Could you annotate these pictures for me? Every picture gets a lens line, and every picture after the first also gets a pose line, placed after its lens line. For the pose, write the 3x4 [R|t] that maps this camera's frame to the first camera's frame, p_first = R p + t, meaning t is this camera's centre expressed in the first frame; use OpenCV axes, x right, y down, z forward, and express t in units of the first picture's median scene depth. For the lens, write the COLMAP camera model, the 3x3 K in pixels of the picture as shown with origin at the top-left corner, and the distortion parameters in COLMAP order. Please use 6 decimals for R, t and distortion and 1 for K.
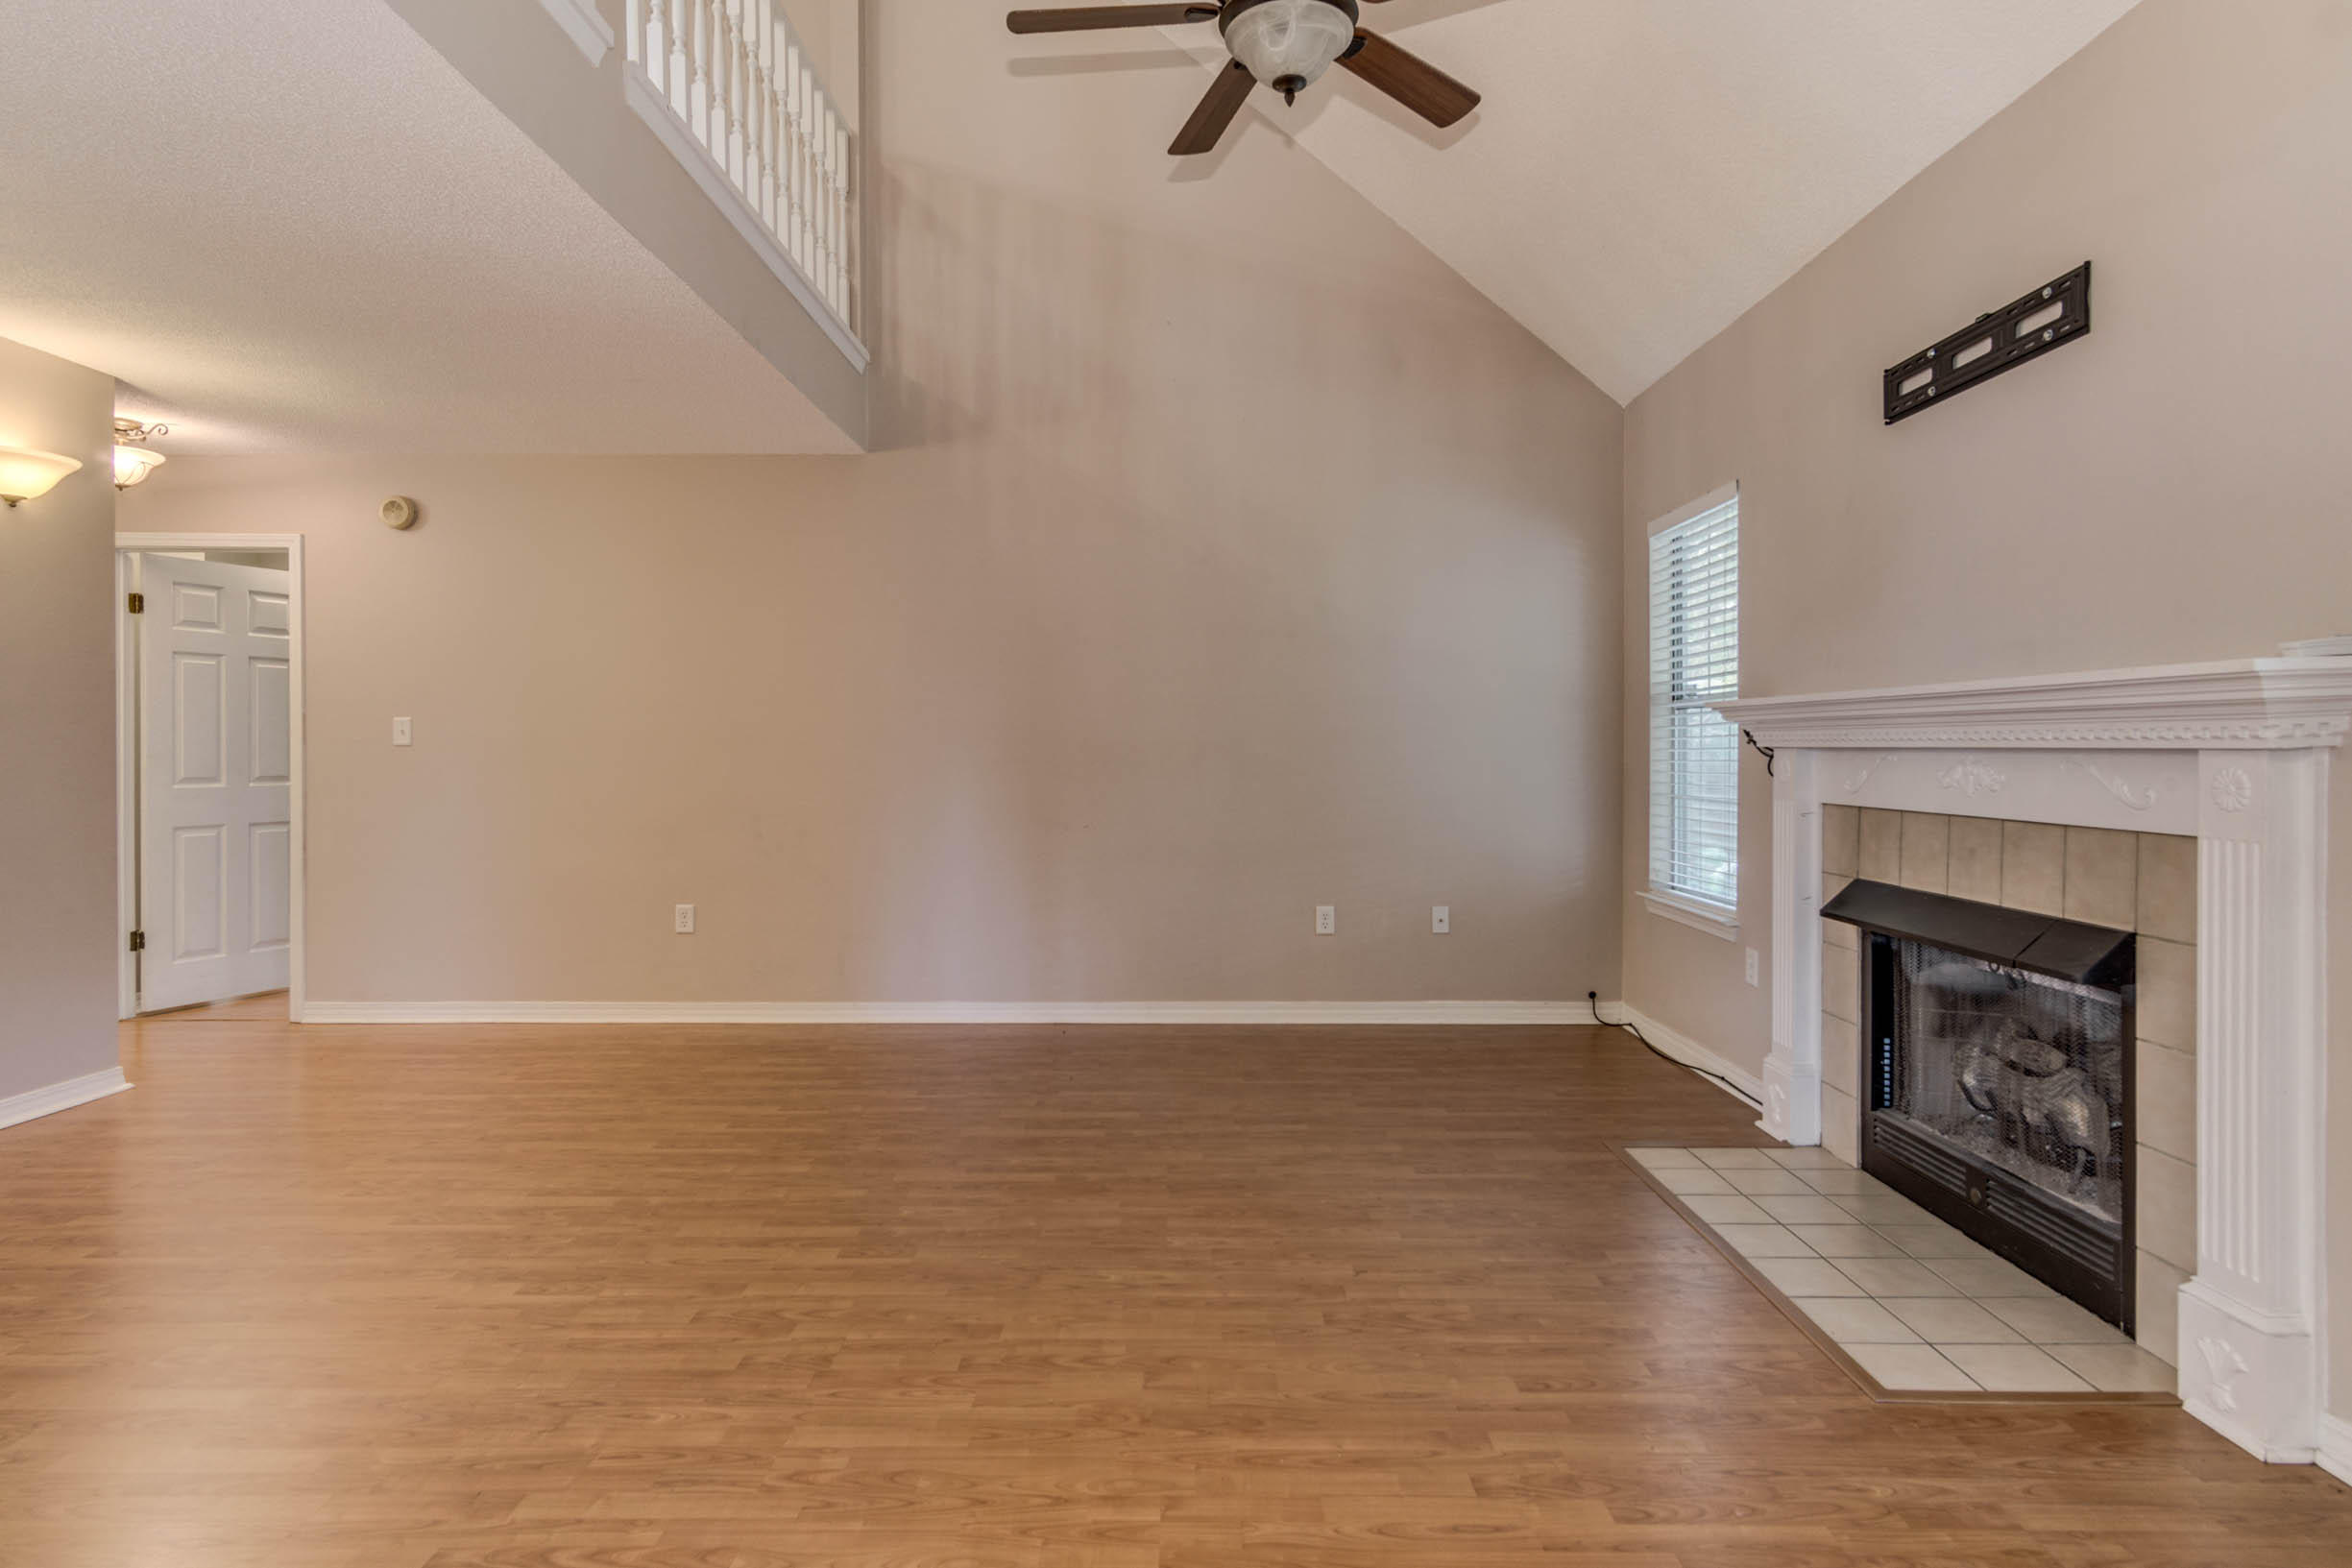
lens RADIAL K [[1262.4, 0, 1182.9], [0, 1262.4, 765.8], [0, 0, 1]] dist [0.002403, 0.002905]
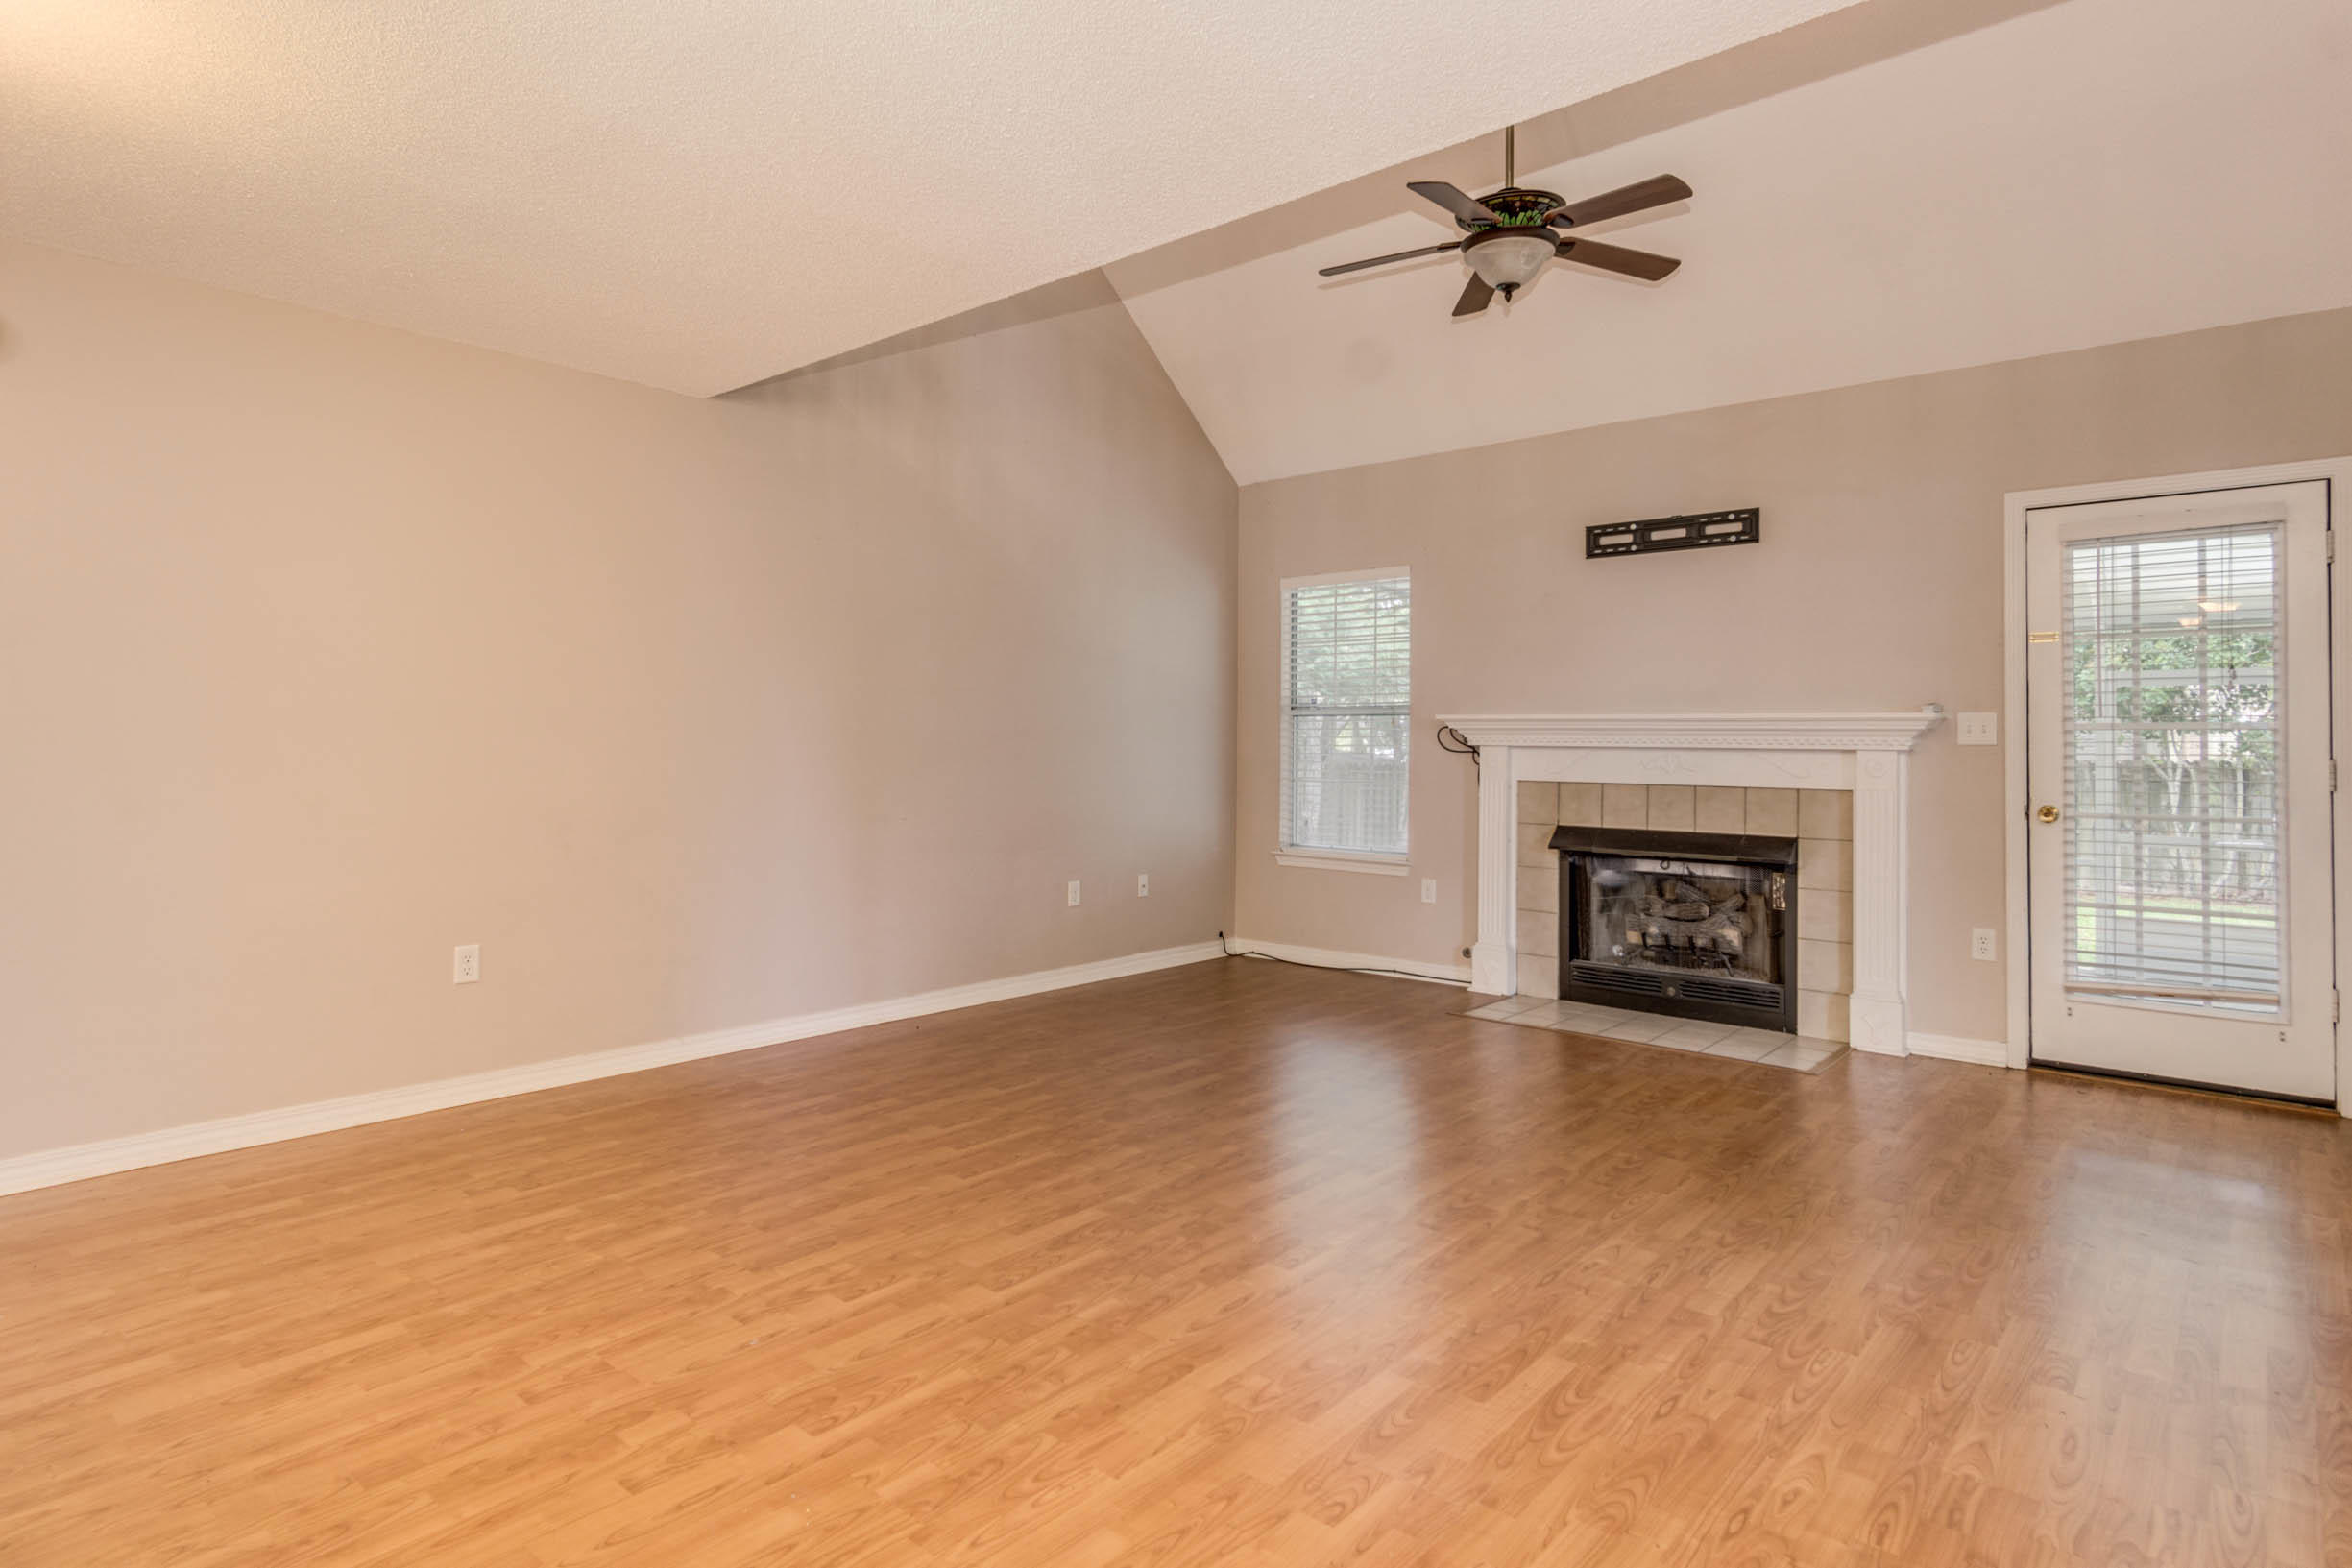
lens RADIAL K [[1262.4, 0, 1154.6], [0, 1262.4, 745.8], [0, 0, 1]] dist [0.002403, 0.002905]
pose [[0.653097, 0.005509, 0.757254, -1.119396], [0.001276, 0.999964, -0.008375, -0.002245], [-0.757273, 0.006436, 0.653067, 0.326610]]
